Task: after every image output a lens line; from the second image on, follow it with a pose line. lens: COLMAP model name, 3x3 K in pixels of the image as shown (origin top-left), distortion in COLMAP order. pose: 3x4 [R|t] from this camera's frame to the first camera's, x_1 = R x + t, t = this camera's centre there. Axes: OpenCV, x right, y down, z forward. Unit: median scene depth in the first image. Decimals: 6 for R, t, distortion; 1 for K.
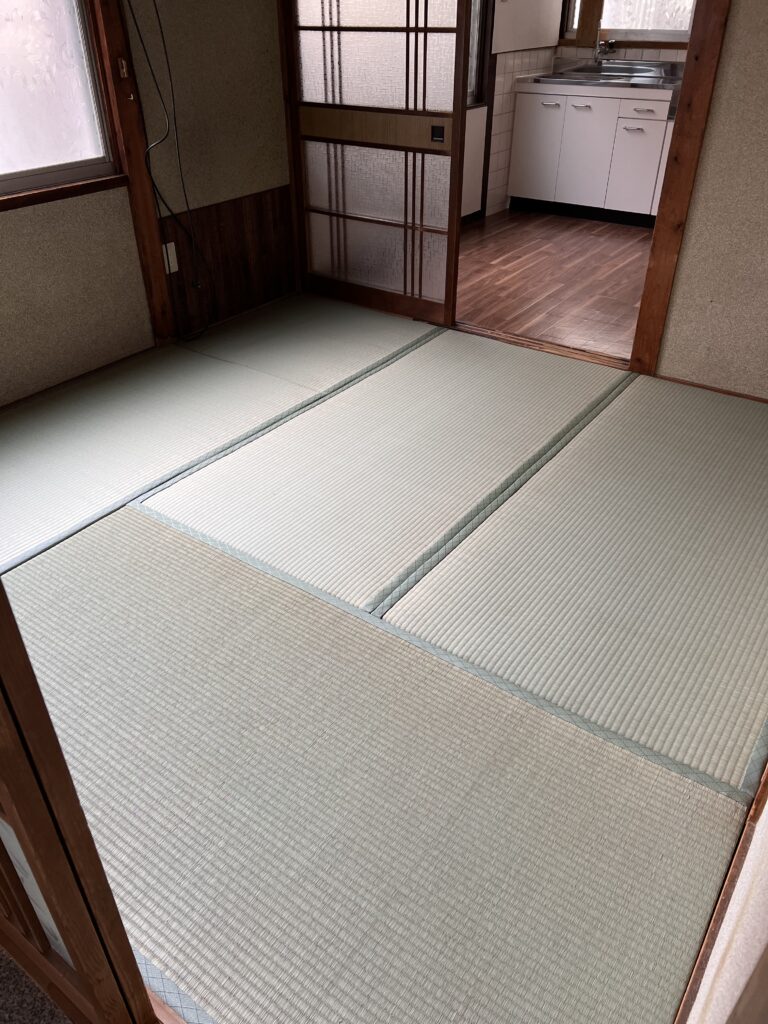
lens RADIAL K [[766.7, 0, 384.0], [0, 766.7, 512.0], [0, 0, 1]] dist [0.016041, -0.008087]
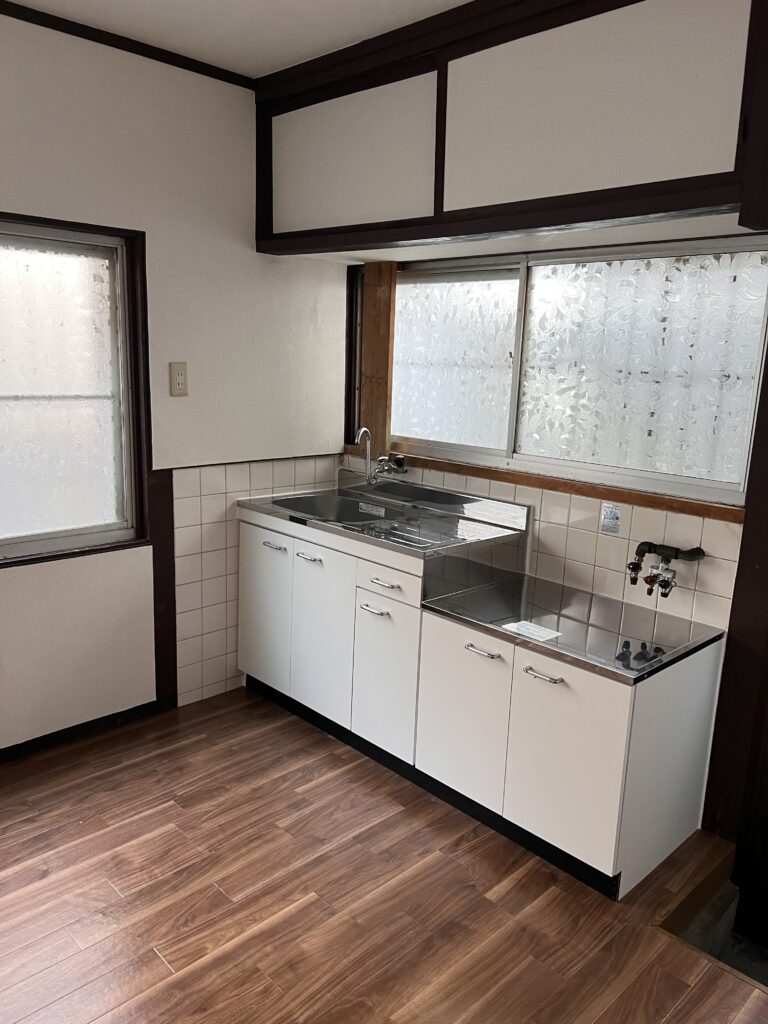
lens RADIAL K [[762.7, 0, 384.0], [0, 762.7, 512.0], [0, 0, 1]] dist [0.127537, -0.170642]
pose [[0.982686, 0.073912, -0.169898, 0.427131], [-0.131955, 0.922899, -0.361726, -0.377009], [0.130063, 0.377882, 0.916673, 0.492349]]
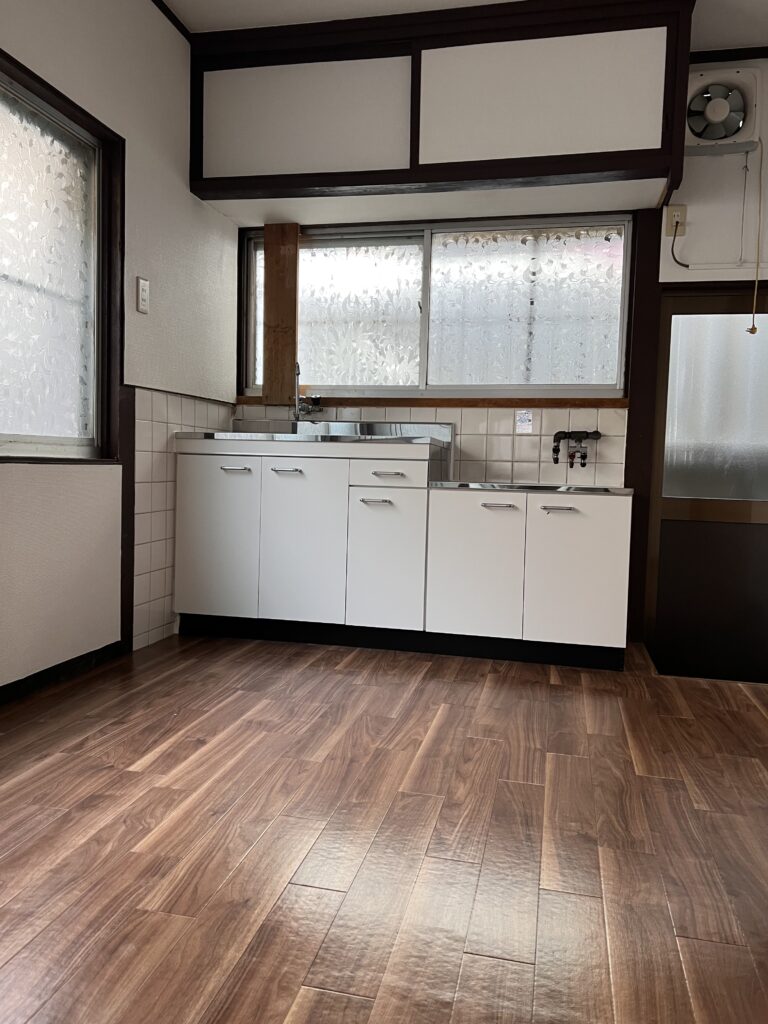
lens RADIAL K [[762.3, 0, 384.0], [0, 762.3, 512.0], [0, 0, 1]] dist [0.032481, 0.000310]
pose [[0.923363, 0.004027, 0.383908, 0.101479], [0.187187, 0.868322, -0.459324, -0.219078], [-0.335205, 0.495985, 0.801022, 0.535980]]
